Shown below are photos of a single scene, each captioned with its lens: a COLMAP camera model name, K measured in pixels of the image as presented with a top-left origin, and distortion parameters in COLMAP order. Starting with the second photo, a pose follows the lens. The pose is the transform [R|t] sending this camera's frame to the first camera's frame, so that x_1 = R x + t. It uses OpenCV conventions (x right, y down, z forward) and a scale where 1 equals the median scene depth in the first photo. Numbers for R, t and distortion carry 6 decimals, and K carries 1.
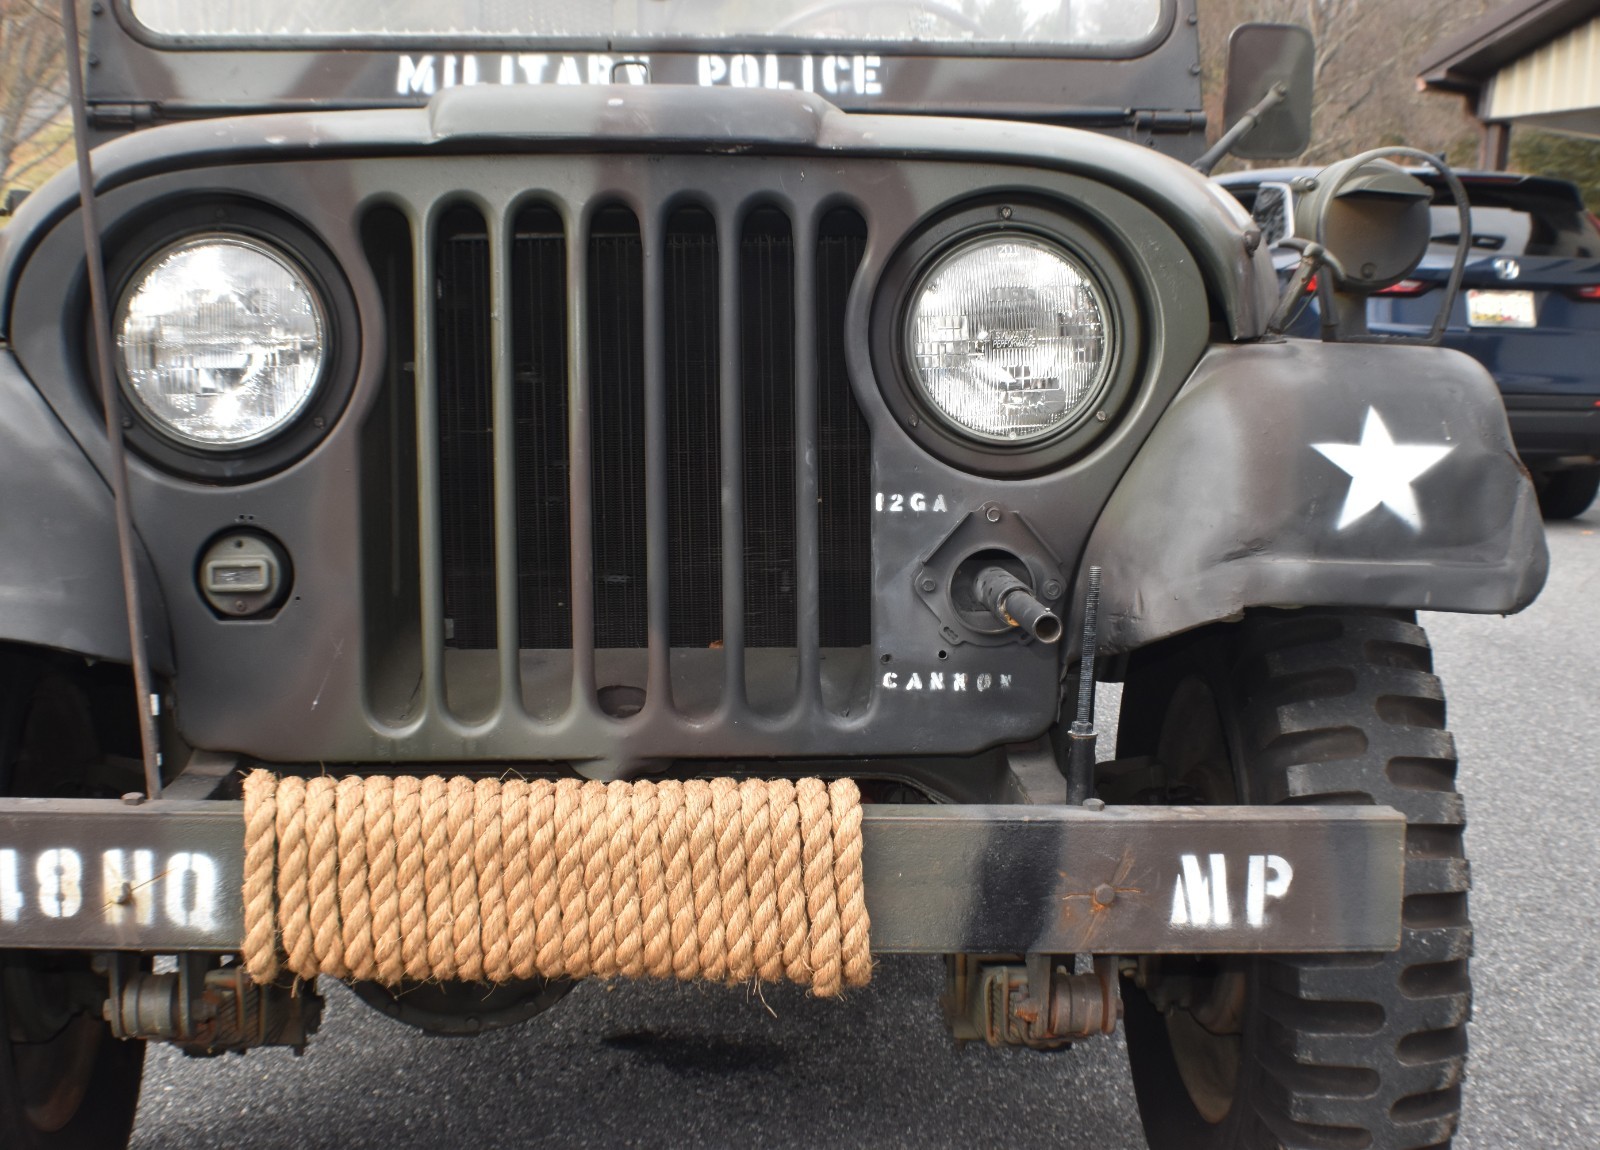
lens RADIAL K [[2242.8, 0, 864.2], [0, 2242.8, 576.8], [0, 0, 1]] dist [-0.124787, -0.054100]
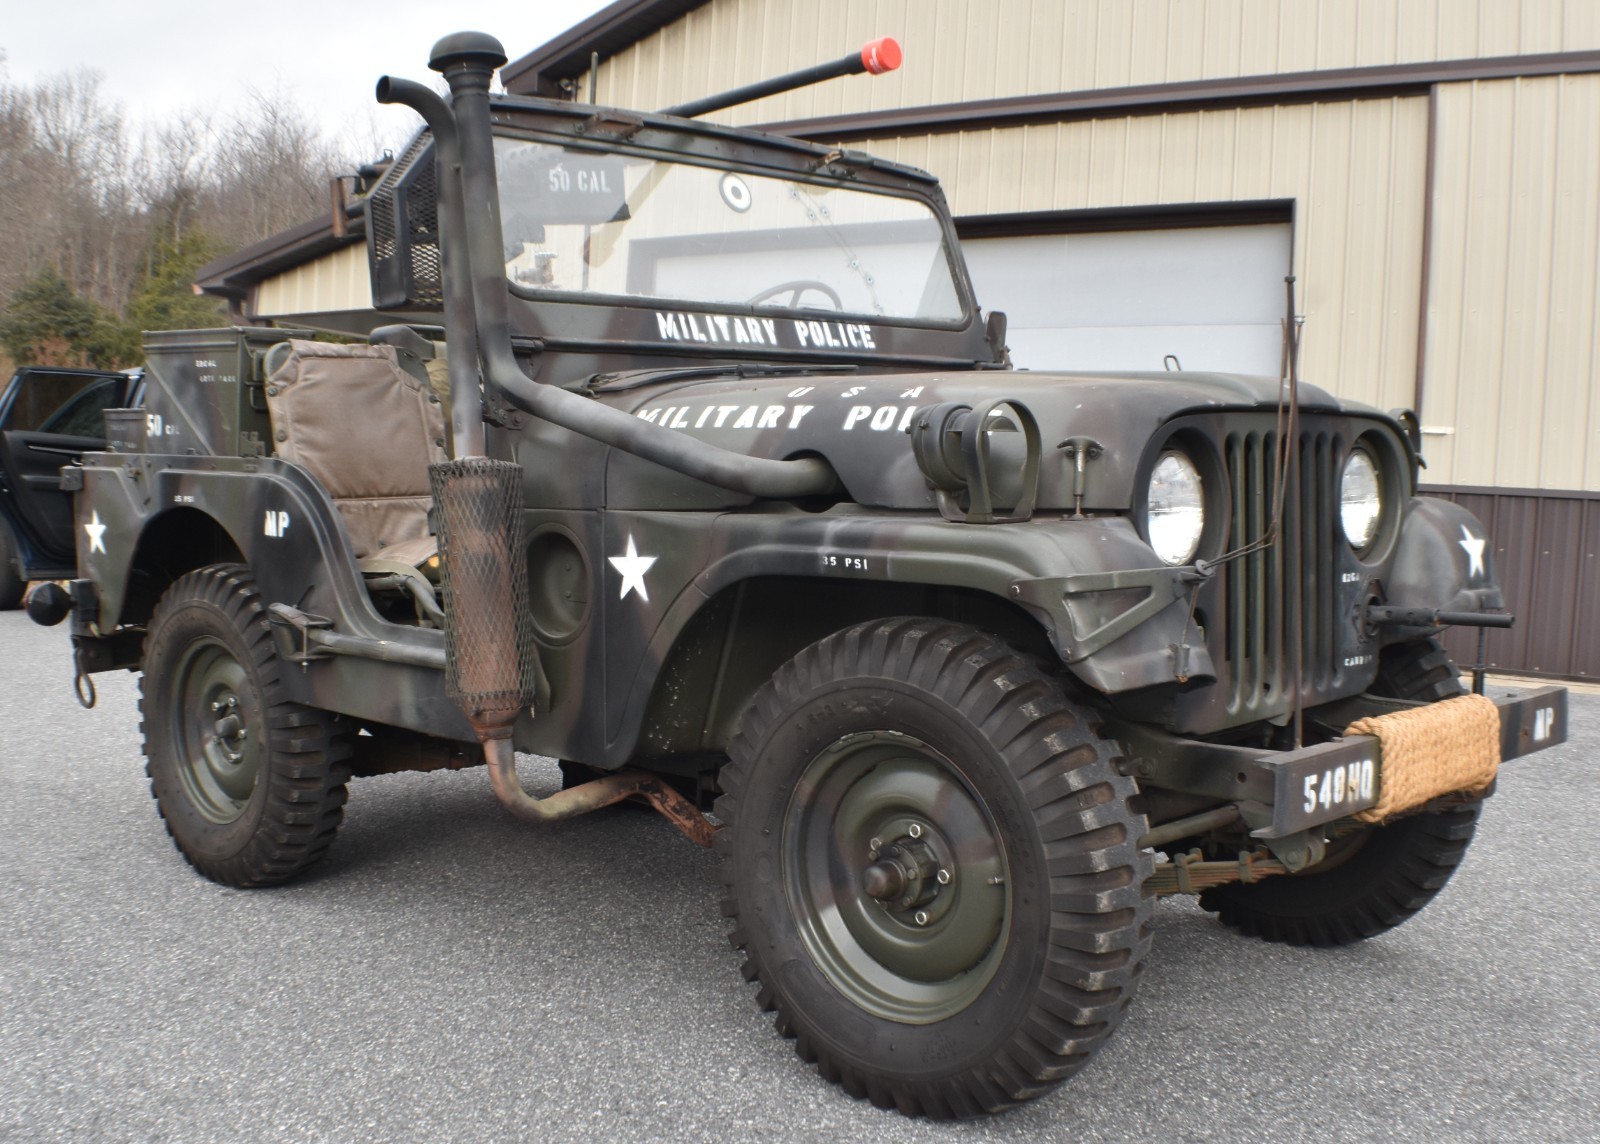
lens RADIAL K [[1783.8, 0, 798.4], [0, 1783.8, 651.6], [0, 0, 1]] dist [-0.166680, -0.002686]
pose [[0.733856, -0.087220, 0.673682, -1.523369], [0.091922, 0.995352, 0.028734, -0.060286], [-0.673057, 0.040839, 0.738462, 0.133123]]
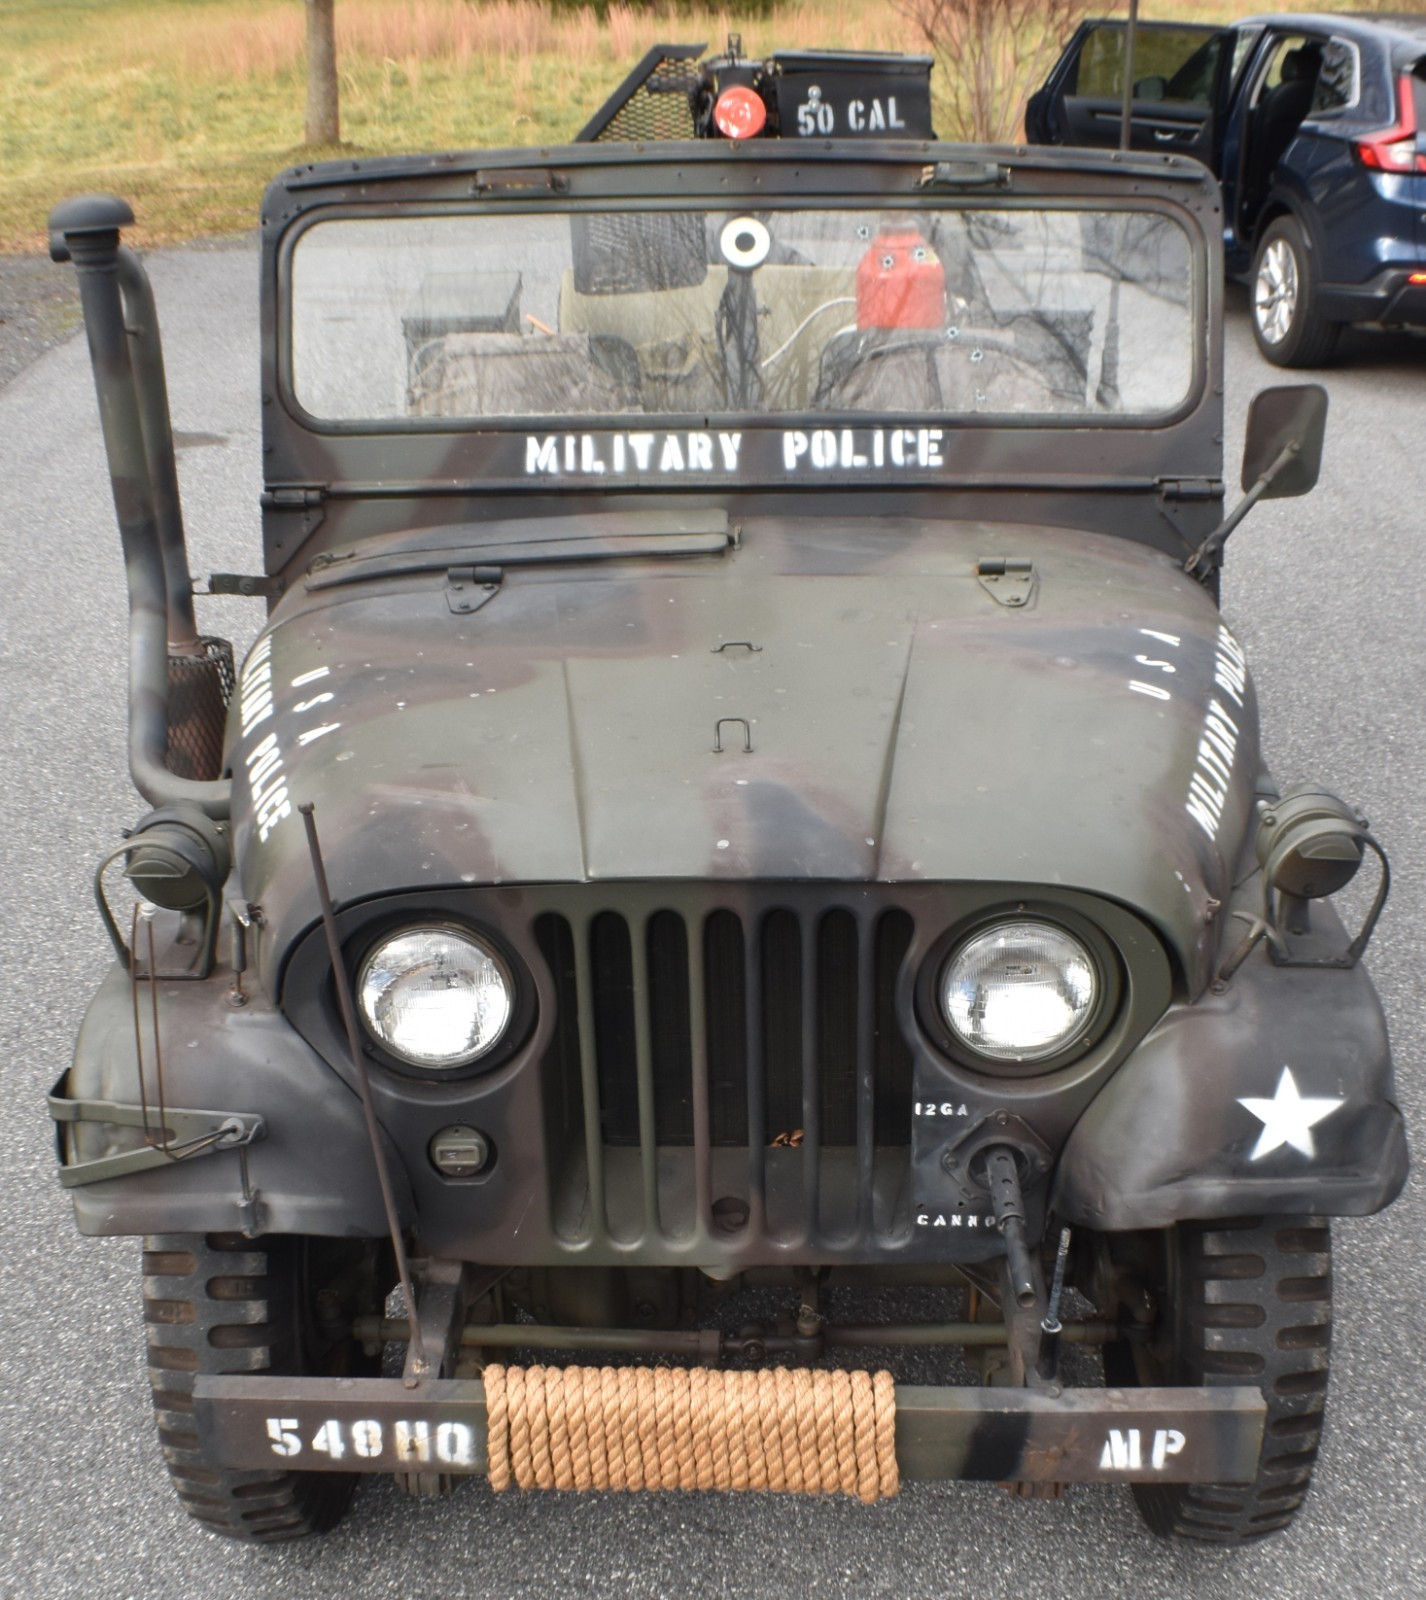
lens RADIAL K [[2125.7, 0, 714.2], [0, 2125.7, 996.4], [0, 0, 1]] dist [-0.167760, -0.036749]
pose [[0.994708, 0.028841, -0.098610, 0.008633], [0.009135, 0.931163, 0.364489, -0.582791], [0.102334, -0.363461, 0.925972, -0.189212]]
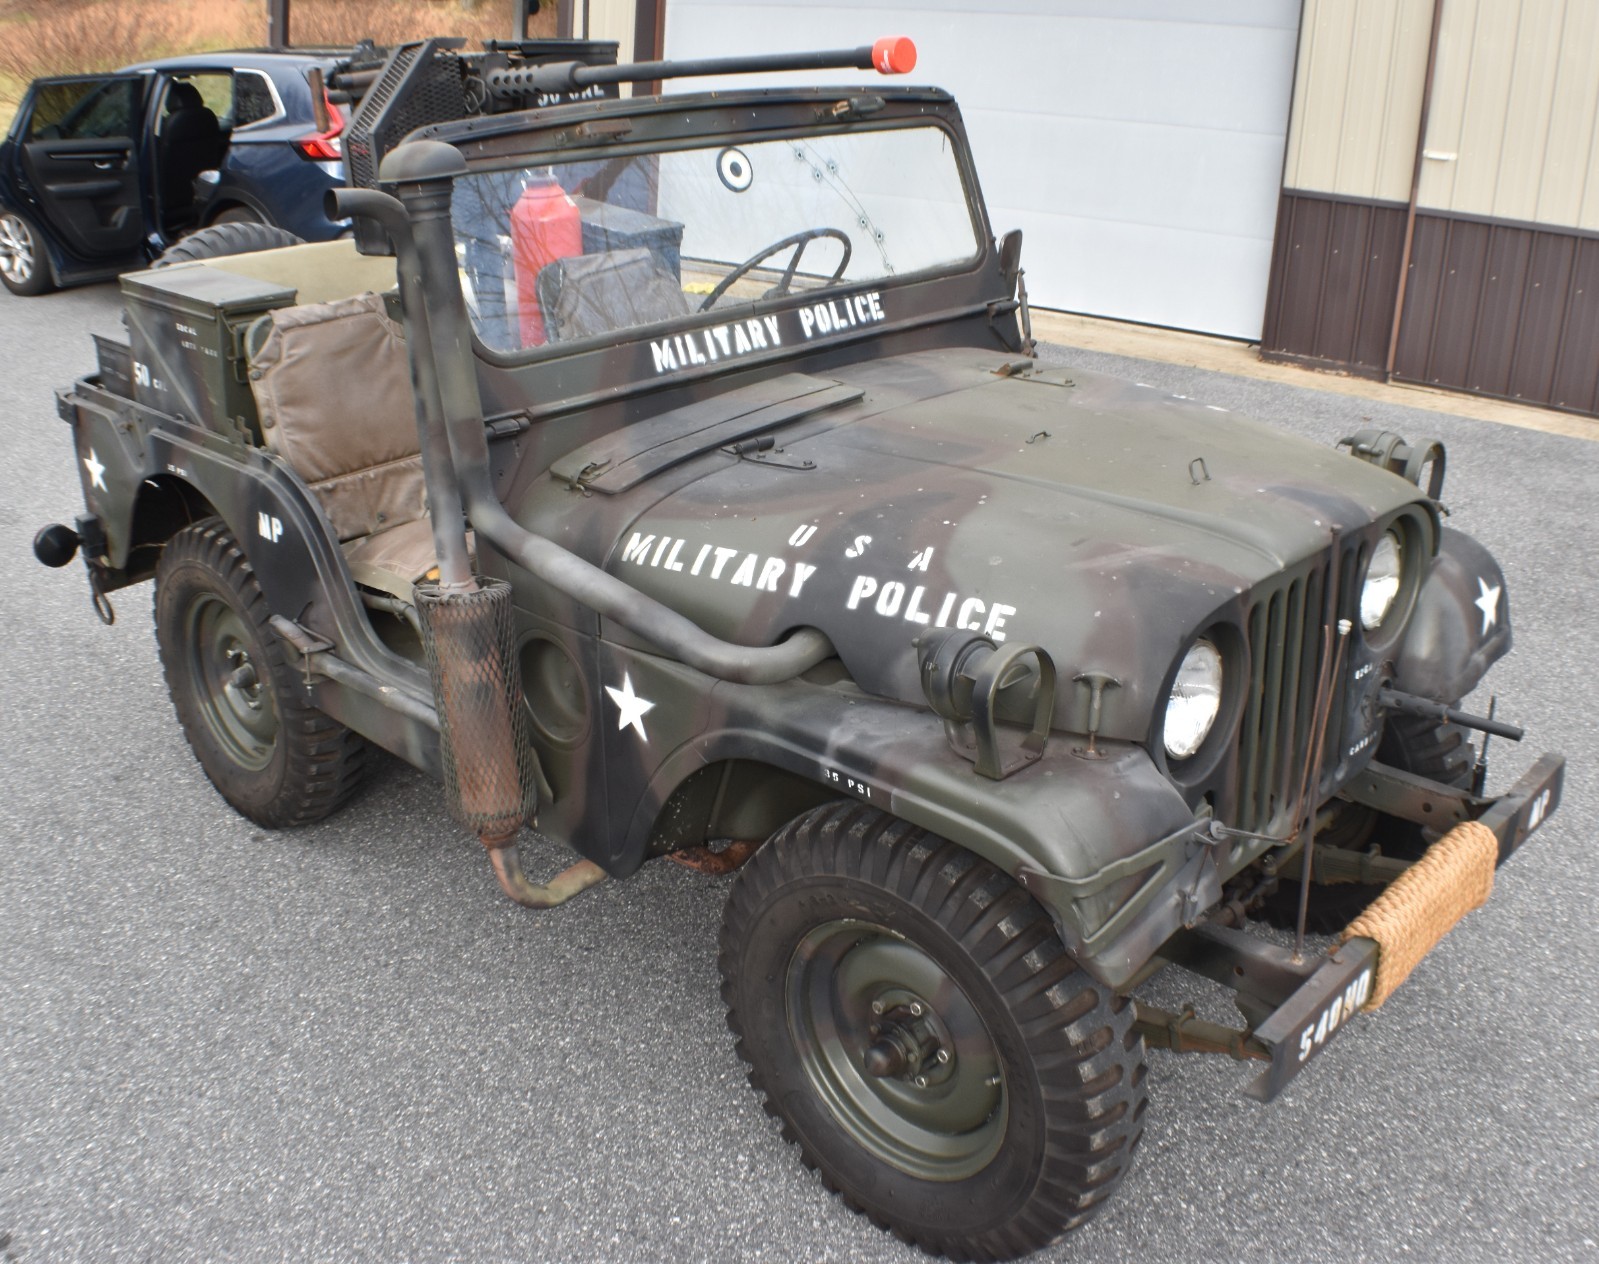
lens RADIAL K [[1639.3, 0, 850.2], [0, 1639.3, 627.4], [0, 0, 1]] dist [-0.173934, 0.016228]
pose [[0.719475, -0.264463, 0.642196, -1.307869], [0.086889, 0.951674, 0.294563, -0.568463], [-0.689062, -0.156131, 0.707684, 0.281664]]
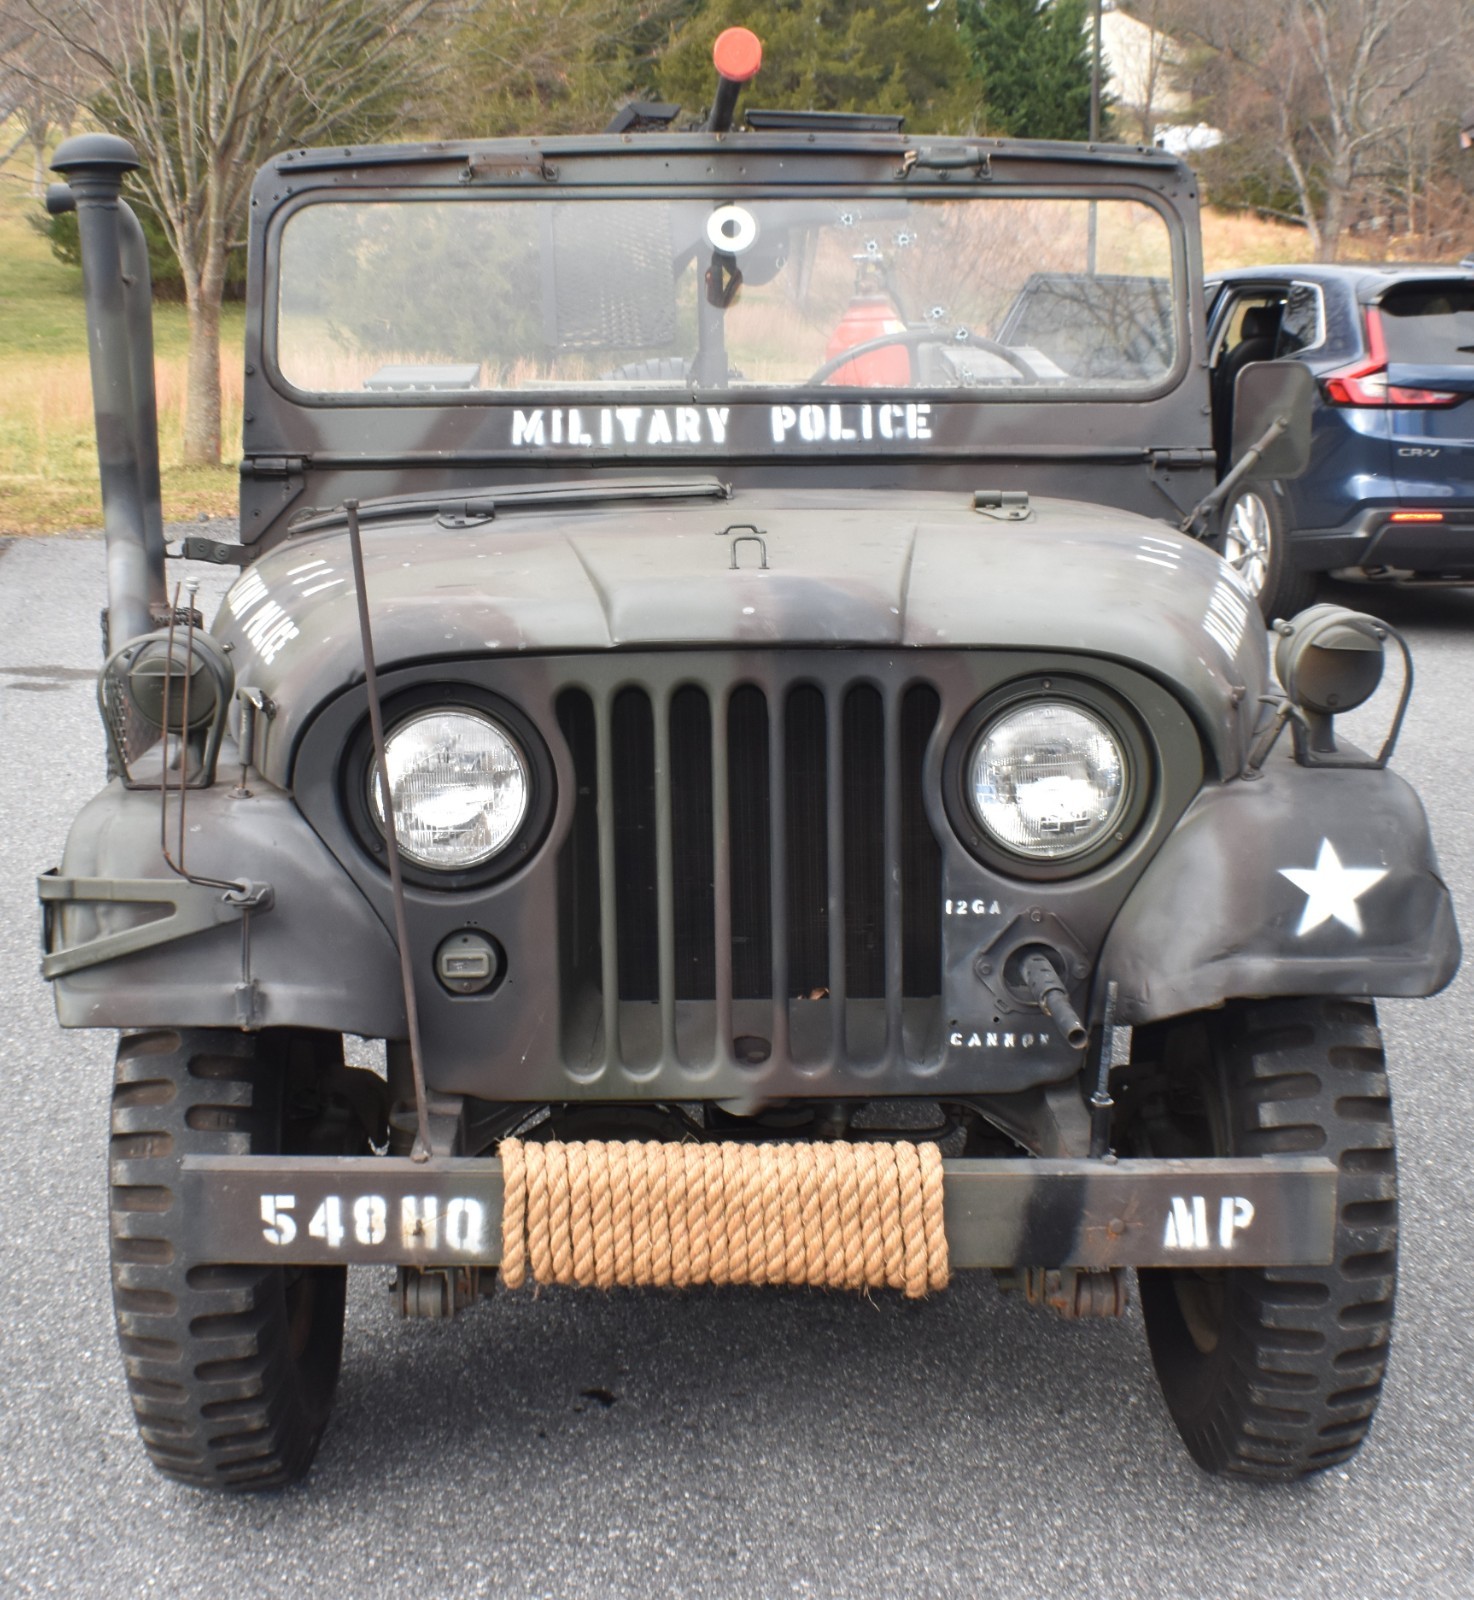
lens RADIAL K [[2468.6, 0, 693.6], [0, 2468.6, 733.8], [0, 0, 1]] dist [-0.149572, -0.071134]
pose [[0.997572, -0.001322, -0.069625, -0.042963], [0.005147, 0.998484, 0.054799, -0.219688], [0.069447, -0.055024, 0.996067, -0.453758]]
